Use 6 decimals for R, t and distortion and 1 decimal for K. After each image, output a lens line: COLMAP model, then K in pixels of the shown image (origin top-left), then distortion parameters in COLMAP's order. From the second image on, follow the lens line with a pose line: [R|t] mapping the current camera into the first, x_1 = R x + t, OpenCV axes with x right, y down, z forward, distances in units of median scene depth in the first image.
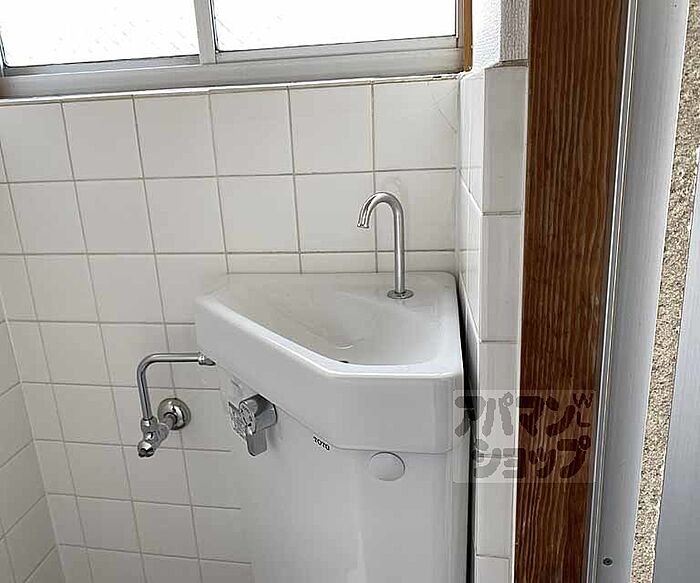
lens RADIAL K [[602.3, 0, 350.0], [0, 602.3, 291.5], [0, 0, 1]] dist [0.025784, -0.007625]
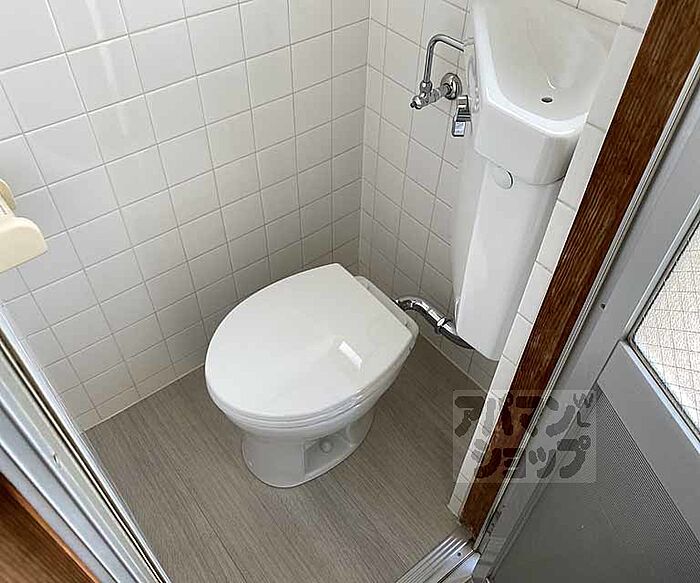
lens RADIAL K [[602.3, 0, 350.0], [0, 602.3, 291.5], [0, 0, 1]] dist [0.025784, -0.007625]
pose [[0.746336, 0.530067, -0.402507, 0.341748], [-0.252817, 0.785207, 0.565273, -0.148313], [0.615683, -0.320123, 0.720038, -0.237798]]
